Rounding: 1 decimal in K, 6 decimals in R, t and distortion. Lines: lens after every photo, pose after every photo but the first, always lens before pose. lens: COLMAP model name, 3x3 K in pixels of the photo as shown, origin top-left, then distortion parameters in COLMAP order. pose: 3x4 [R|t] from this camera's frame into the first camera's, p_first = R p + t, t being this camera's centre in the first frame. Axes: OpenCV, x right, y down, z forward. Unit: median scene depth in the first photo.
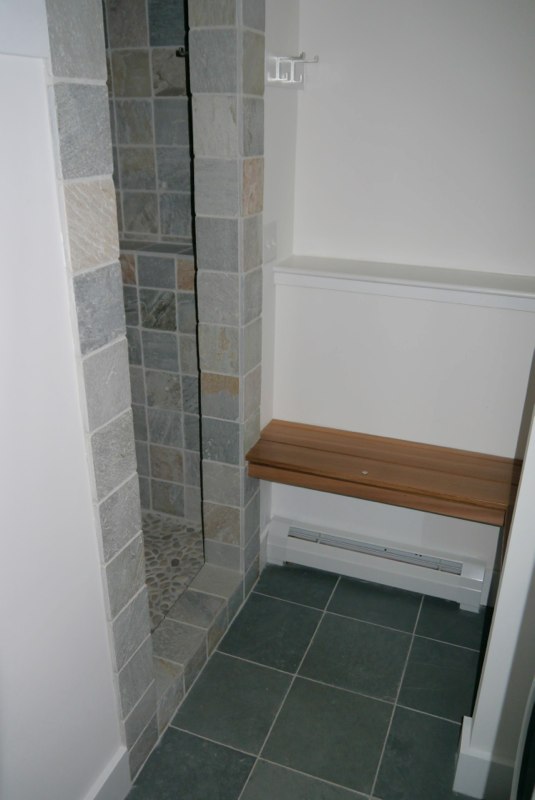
lens RADIAL K [[666.0, 0, 266.9], [0, 666.0, 399.5], [0, 0, 1]] dist [-0.031999, 0.016308]
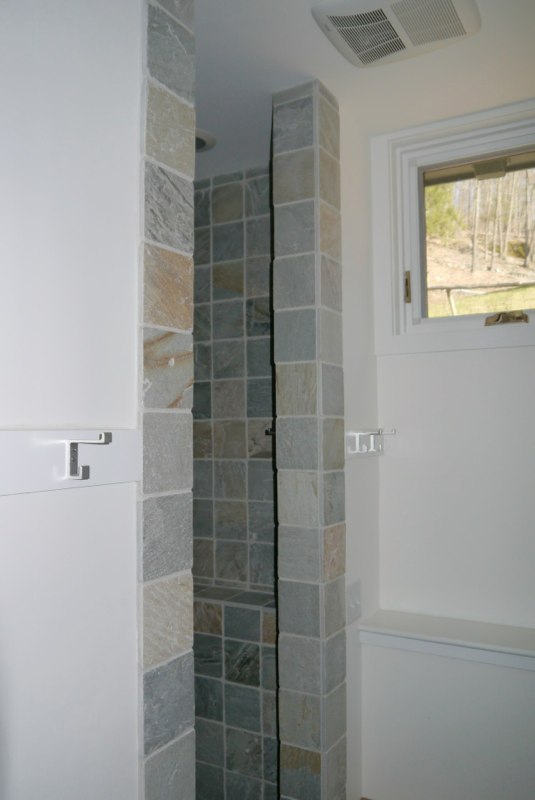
lens RADIAL K [[666.0, 0, 267.6], [0, 666.0, 400.4], [0, 0, 1]] dist [-0.031999, 0.016308]
pose [[0.988302, -0.024099, -0.150592, 0.036112], [-0.042695, 0.904233, -0.424901, -0.086655], [0.146410, 0.426360, 0.892626, -0.035068]]
